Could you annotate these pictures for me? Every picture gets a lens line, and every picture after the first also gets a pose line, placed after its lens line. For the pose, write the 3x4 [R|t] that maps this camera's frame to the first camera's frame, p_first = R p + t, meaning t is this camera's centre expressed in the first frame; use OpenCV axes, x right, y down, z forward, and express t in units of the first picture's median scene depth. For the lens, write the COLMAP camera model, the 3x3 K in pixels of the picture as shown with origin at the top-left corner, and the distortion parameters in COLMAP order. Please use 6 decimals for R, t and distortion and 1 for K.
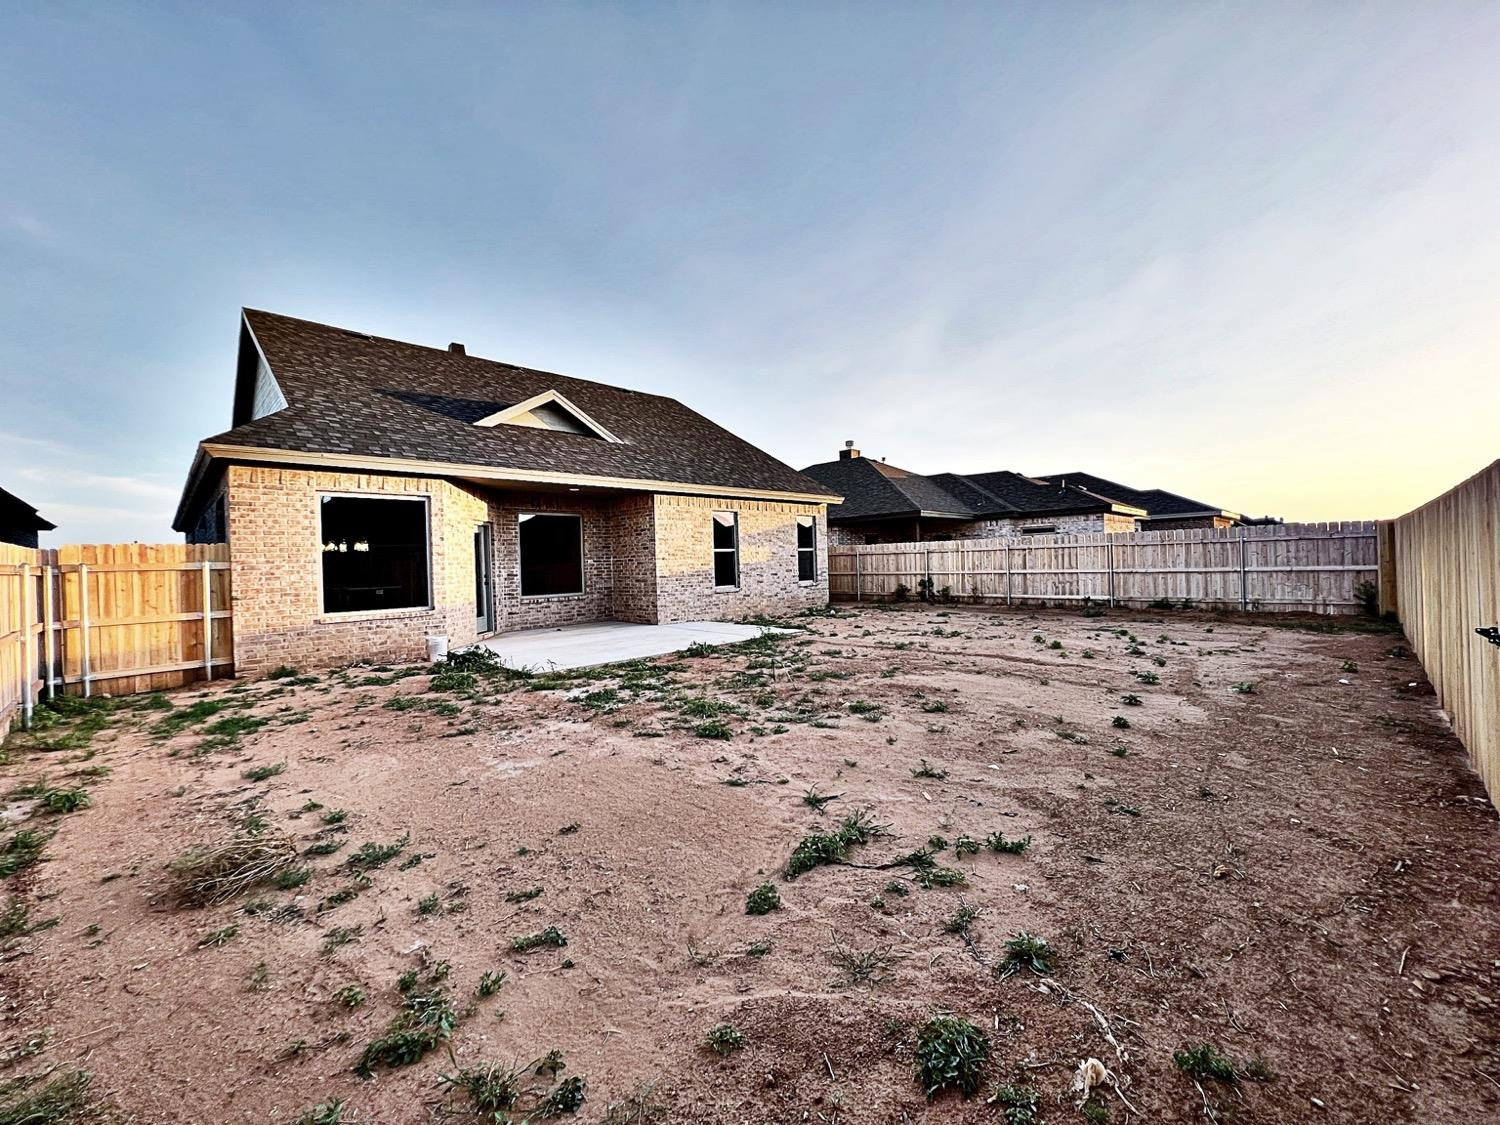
lens RADIAL K [[598.7, 0, 750.0], [0, 598.7, 562.5], [0, 0, 1]] dist [0.000204, 0.000593]
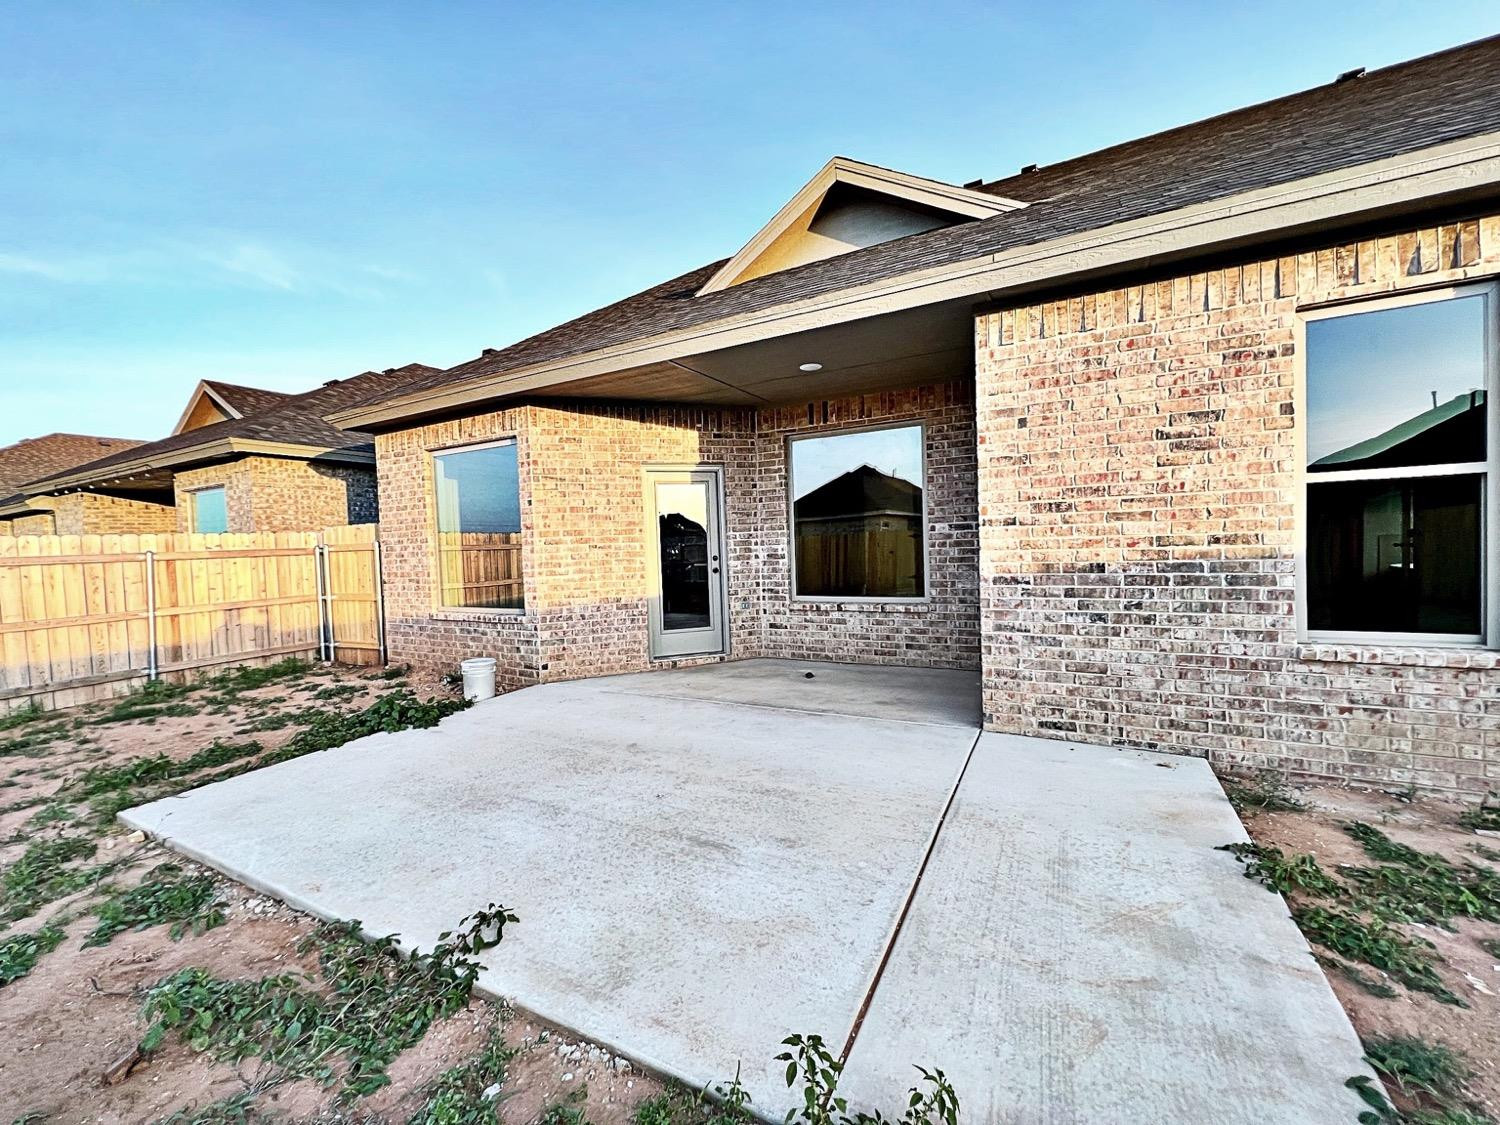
lens RADIAL K [[598.7, 0, 750.0], [0, 598.7, 562.5], [0, 0, 1]] dist [0.000204, 0.000593]
pose [[0.293384, 0.056518, -0.954323, 0.111281], [0.027425, 0.997343, 0.067496, -0.010128], [0.955601, -0.045975, 0.291055, 0.787684]]
